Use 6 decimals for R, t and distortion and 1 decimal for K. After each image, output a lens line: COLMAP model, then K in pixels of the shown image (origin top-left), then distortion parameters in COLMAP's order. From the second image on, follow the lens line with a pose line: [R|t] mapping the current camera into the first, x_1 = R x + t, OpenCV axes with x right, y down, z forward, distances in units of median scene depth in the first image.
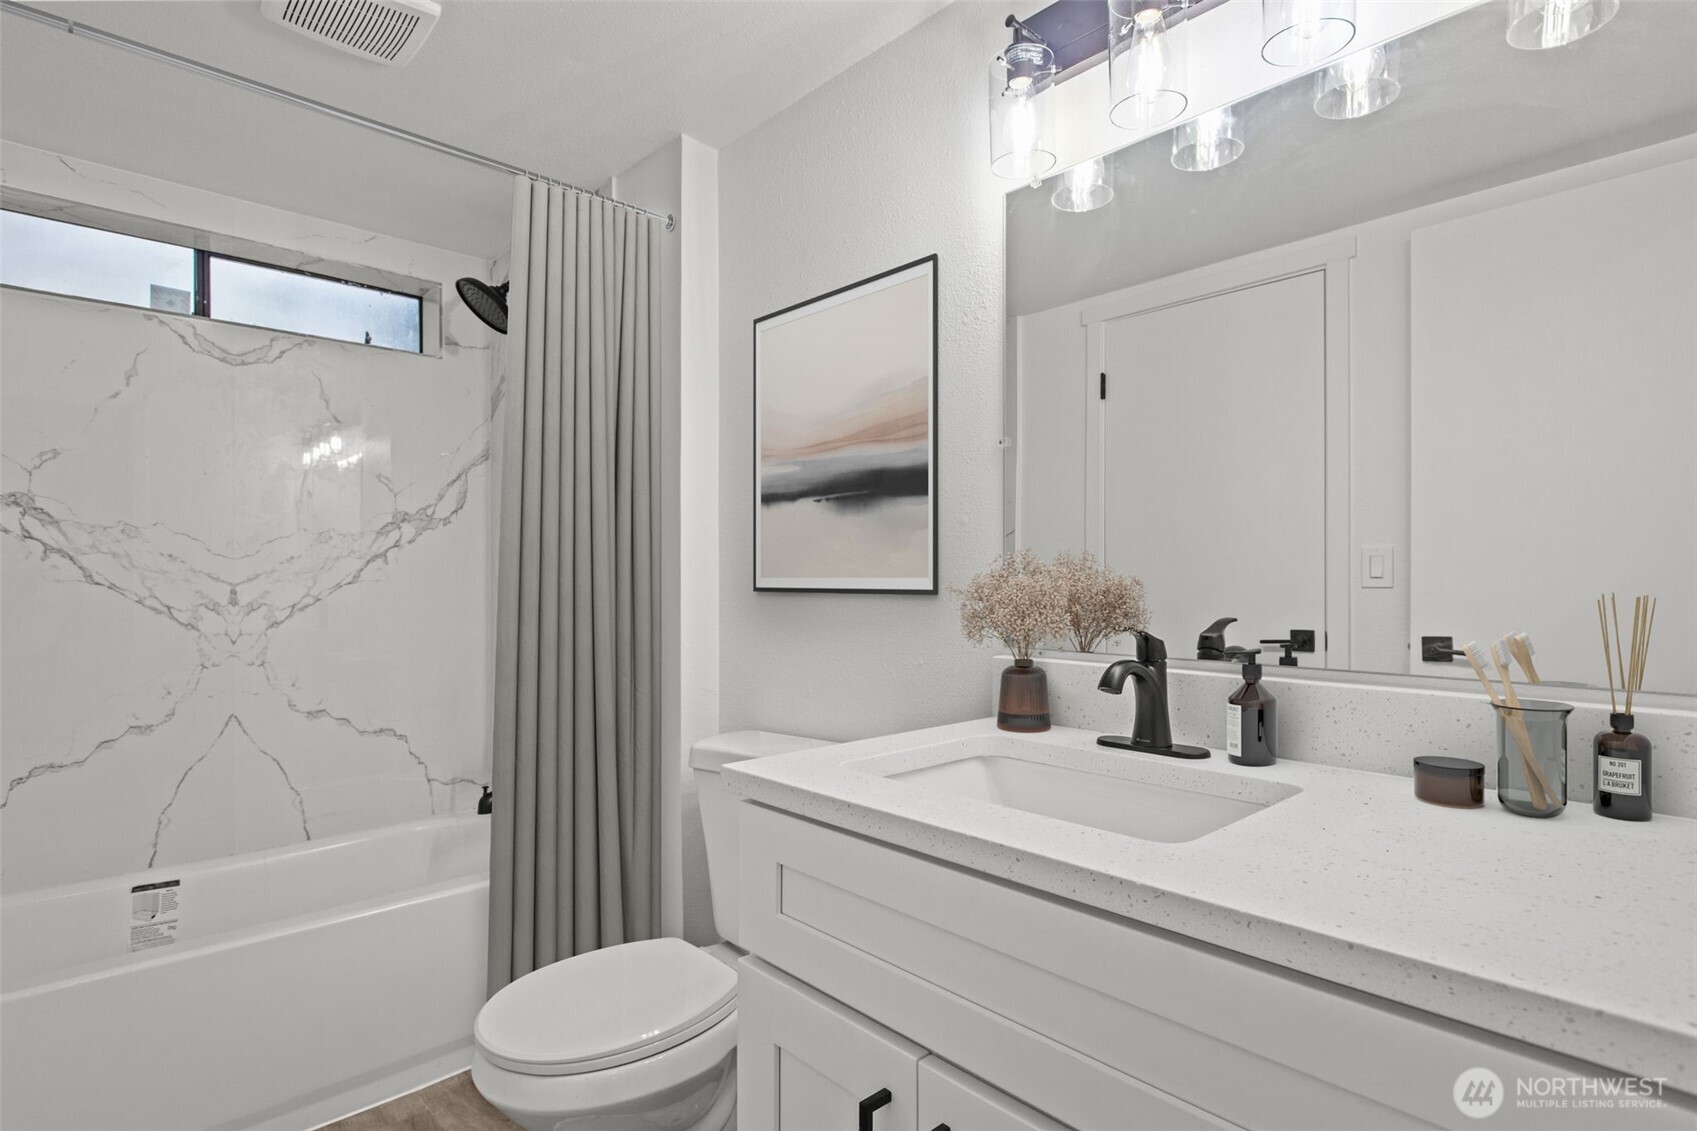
lens RADIAL K [[892.4, 0, 844.9], [0, 892.4, 574.3], [0, 0, 1]] dist [-0.001202, -0.000790]
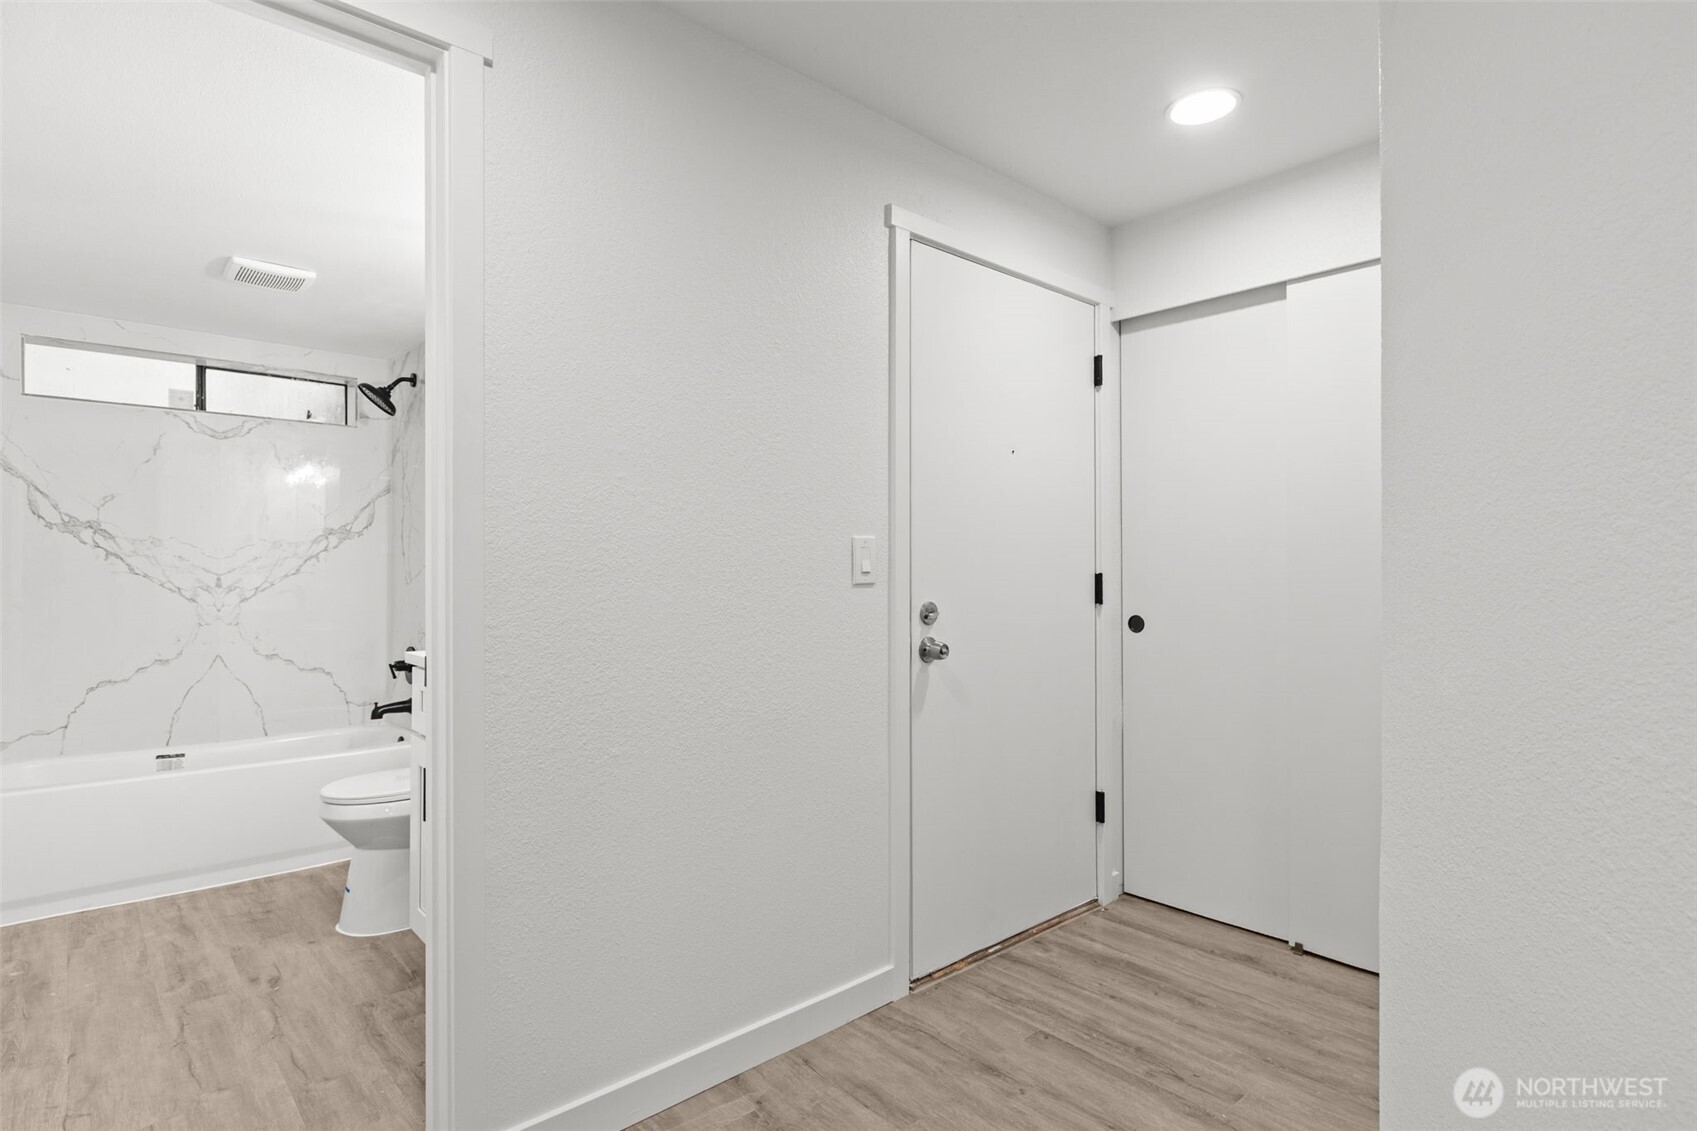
lens RADIAL K [[904.5, 0, 848.5], [0, 904.5, 565.5], [0, 0, 1]] dist [-0.000286, 0.000069]
pose [[0.999801, -0.000138, -0.019928, 0.480550], [0.000049, 0.999990, -0.004467, 0.002122], [0.019929, 0.004465, 0.999791, -0.606857]]
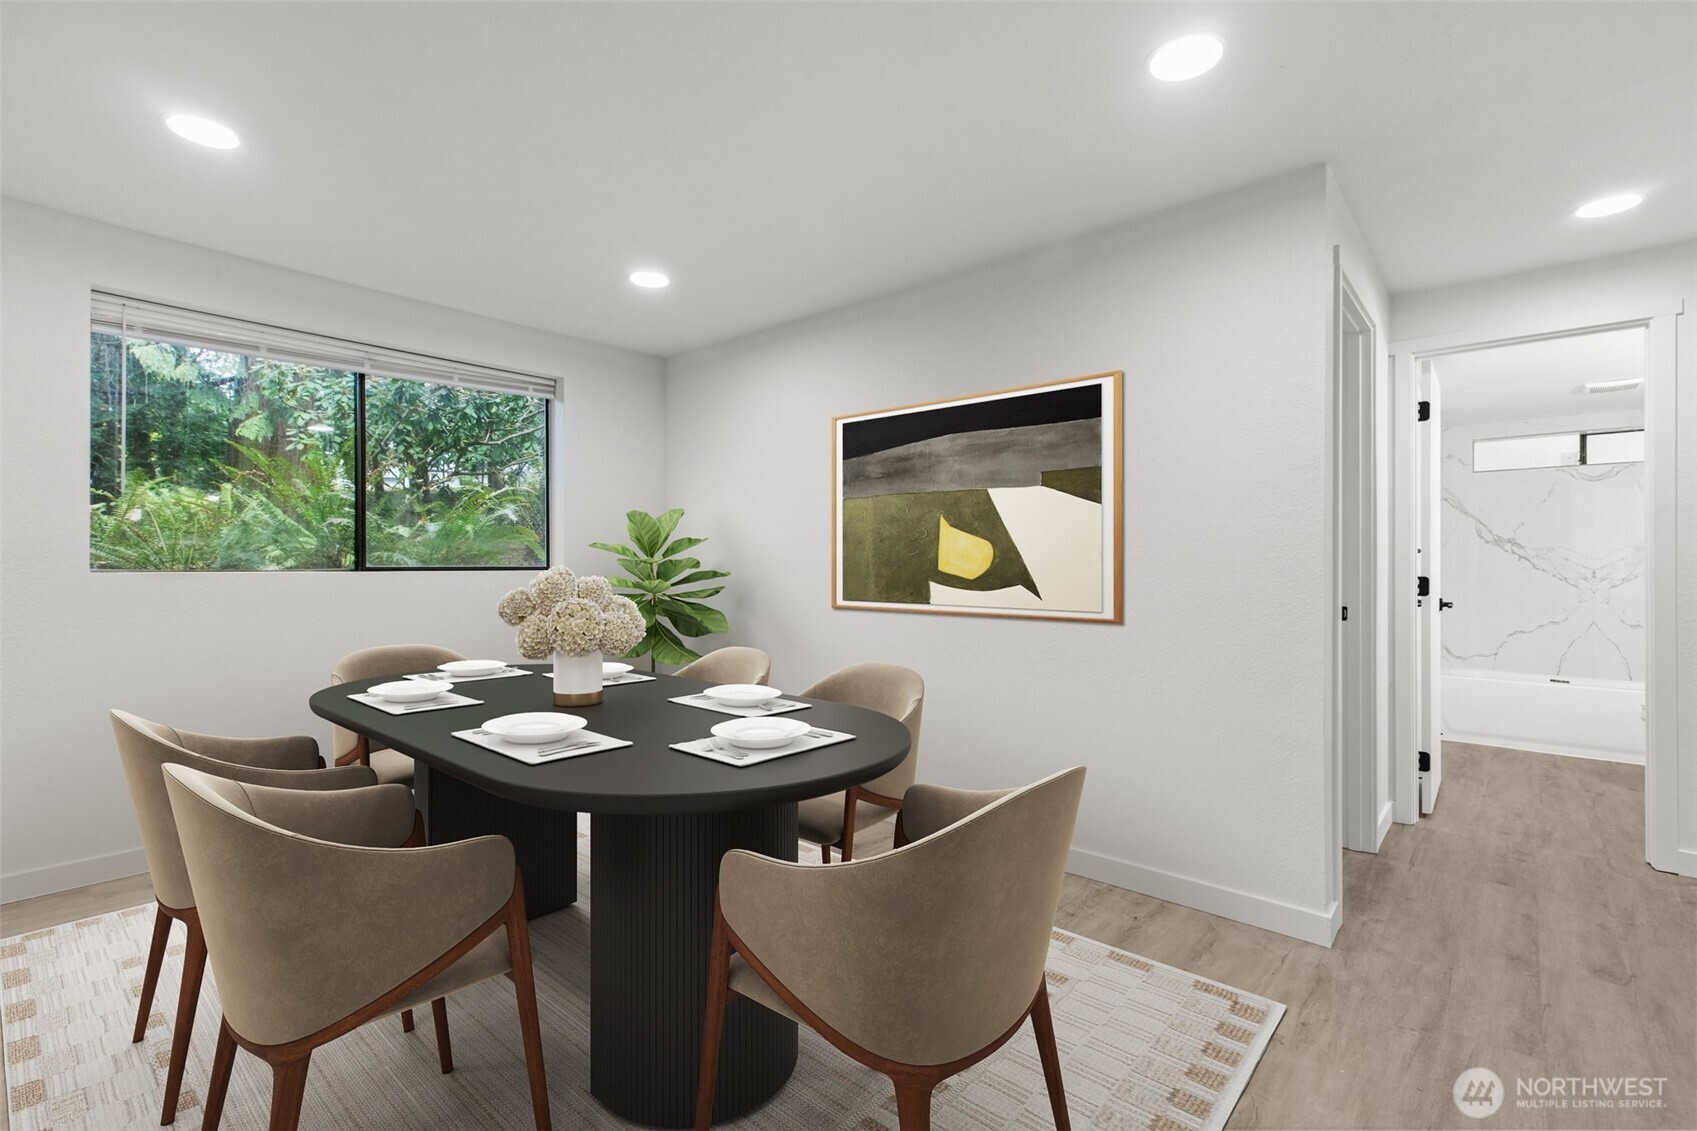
lens RADIAL K [[780.9, 0, 845.0], [0, 780.9, 571.7], [0, 0, 1]] dist [-0.000784, -0.000226]
pose [[0.123300, 0.004951, -0.992357, 1.195940], [-0.001627, 0.999987, 0.004787, 0.009779], [0.992368, 0.001025, 0.123306, -1.319403]]
